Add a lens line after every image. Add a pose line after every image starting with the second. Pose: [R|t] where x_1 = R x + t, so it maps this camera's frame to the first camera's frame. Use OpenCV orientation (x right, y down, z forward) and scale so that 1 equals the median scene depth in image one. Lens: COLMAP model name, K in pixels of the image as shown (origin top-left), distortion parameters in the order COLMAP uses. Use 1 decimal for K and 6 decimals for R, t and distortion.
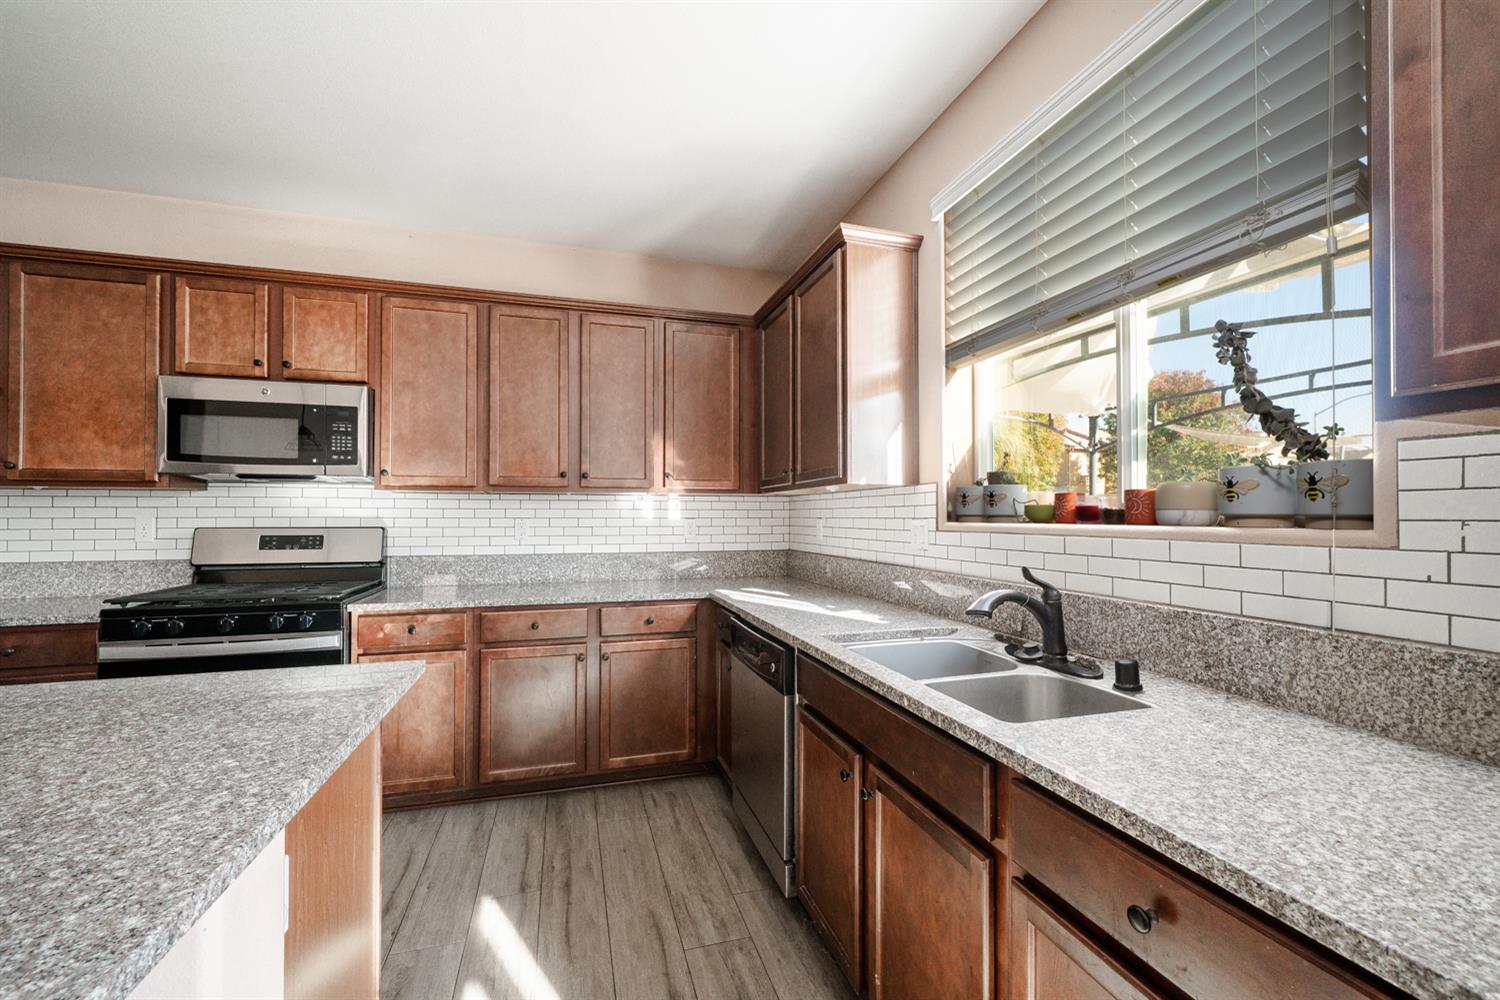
lens RADIAL K [[614.8, 0, 750.0], [0, 614.8, 500.0], [0, 0, 1]] dist [-0.000128, -0.000010]
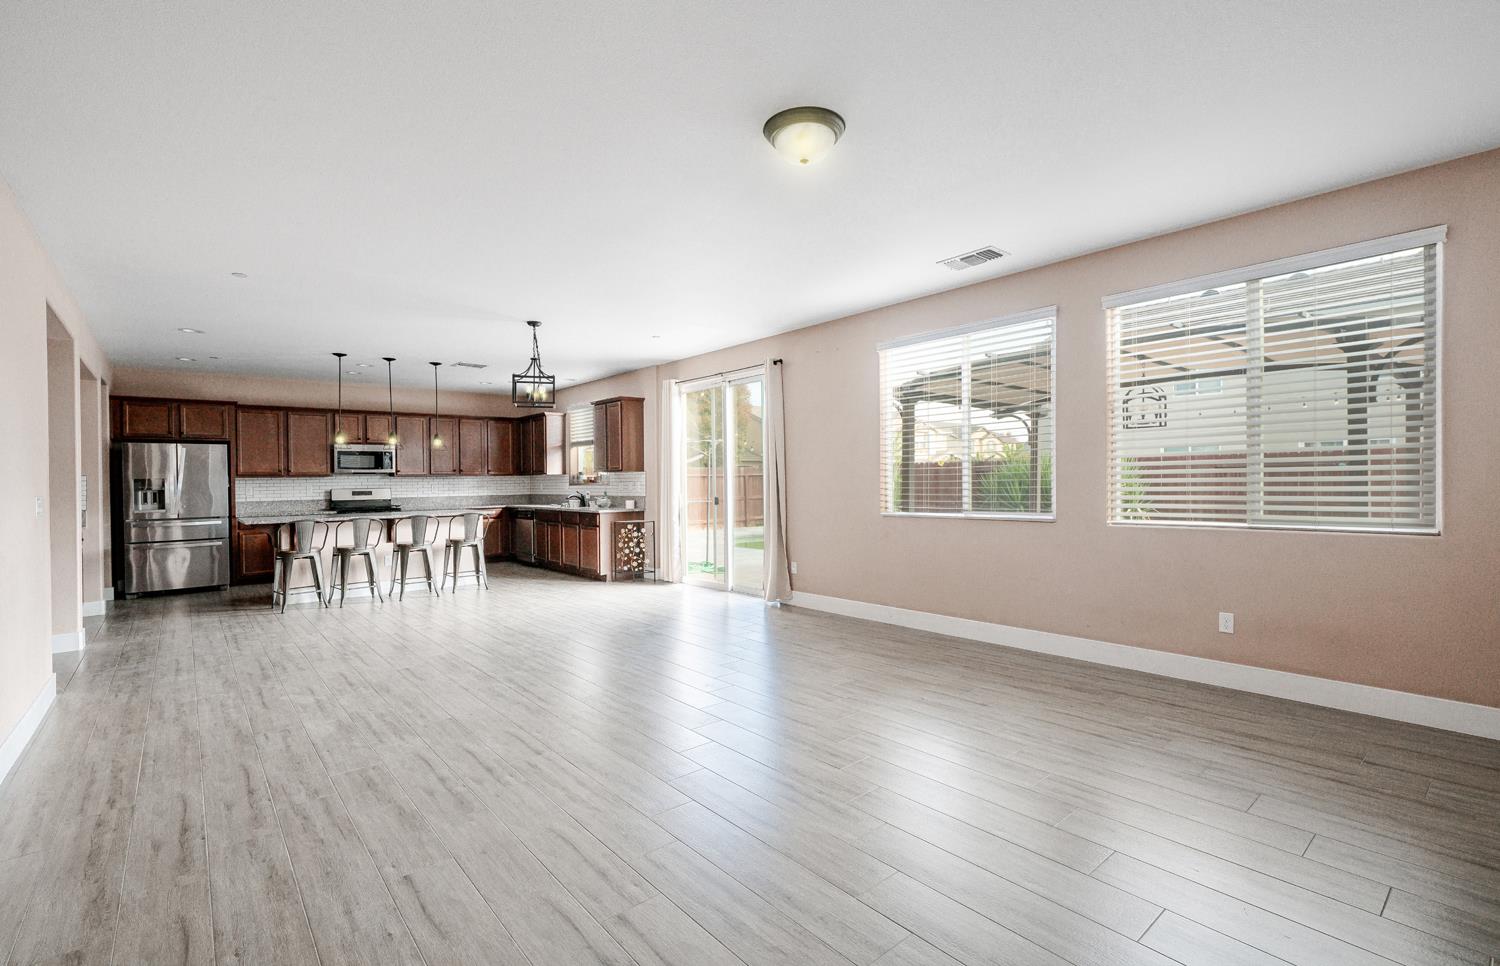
lens RADIAL K [[659.1, 0, 750.0], [0, 659.1, 483.0], [0, 0, 1]] dist [-0.000109, -0.000013]
pose [[0.913132, -0.009888, 0.407544, -0.334887], [0.004804, 0.999897, 0.013495, -0.019135], [-0.407636, -0.010364, 0.913086, -2.997712]]
